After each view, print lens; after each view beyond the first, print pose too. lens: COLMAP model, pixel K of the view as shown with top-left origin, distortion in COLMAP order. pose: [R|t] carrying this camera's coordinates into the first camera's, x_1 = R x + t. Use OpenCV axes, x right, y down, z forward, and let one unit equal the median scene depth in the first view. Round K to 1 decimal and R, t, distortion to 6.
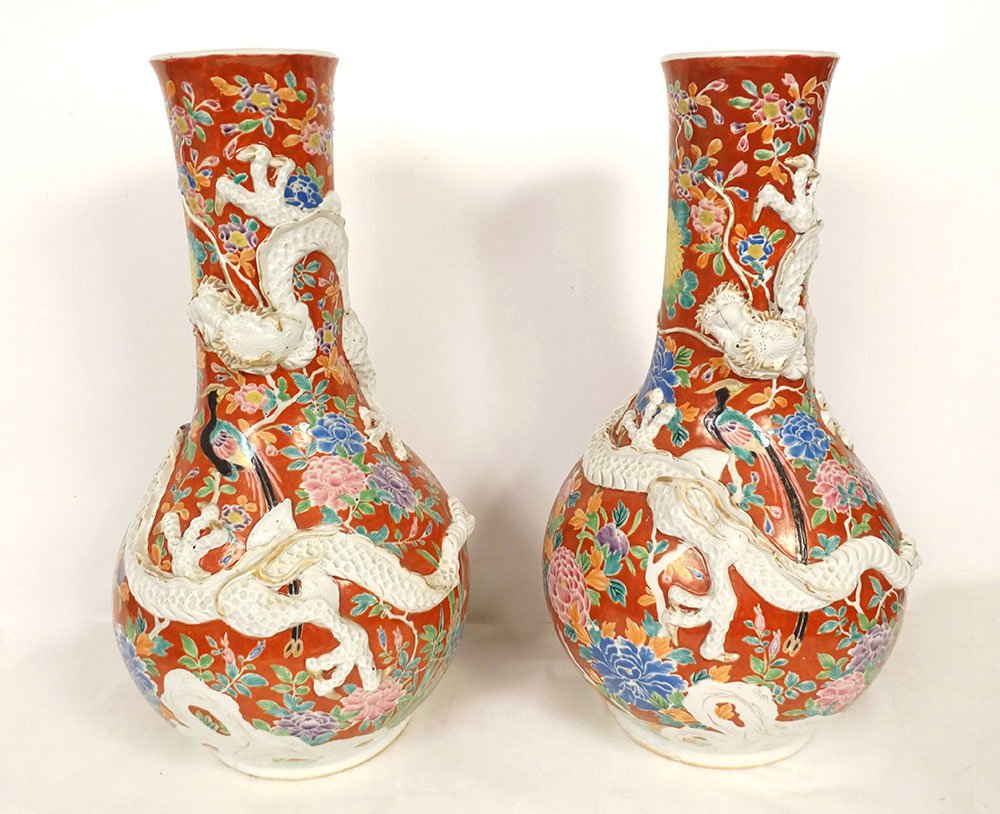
lens RADIAL K [[871.8, 0, 500.5], [0, 871.8, 402.8], [0, 0, 1]] dist [-0.000885, 0.021855]
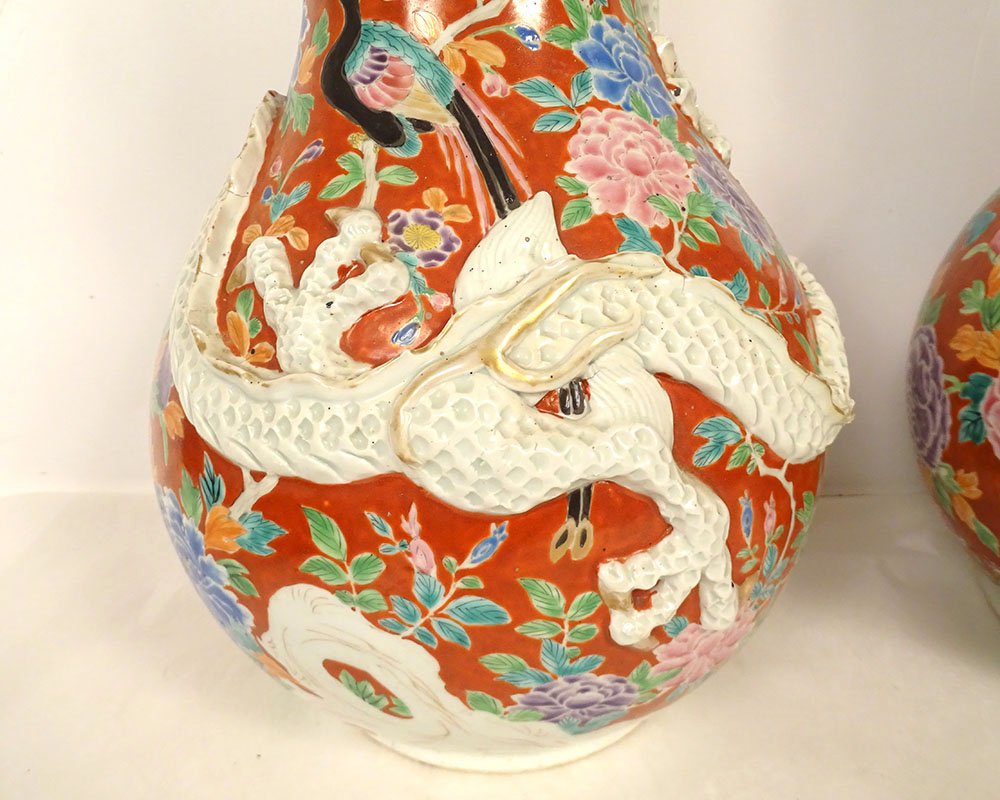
lens RADIAL K [[814.2, 0, 499.1], [0, 814.2, 404.8], [0, 0, 1]] dist [0.008340, 0.000288]
pose [[0.999467, -0.002810, -0.032521, -0.254844], [0.006769, 0.992475, 0.122264, 0.164826], [0.031933, -0.122419, 0.991965, 0.603454]]
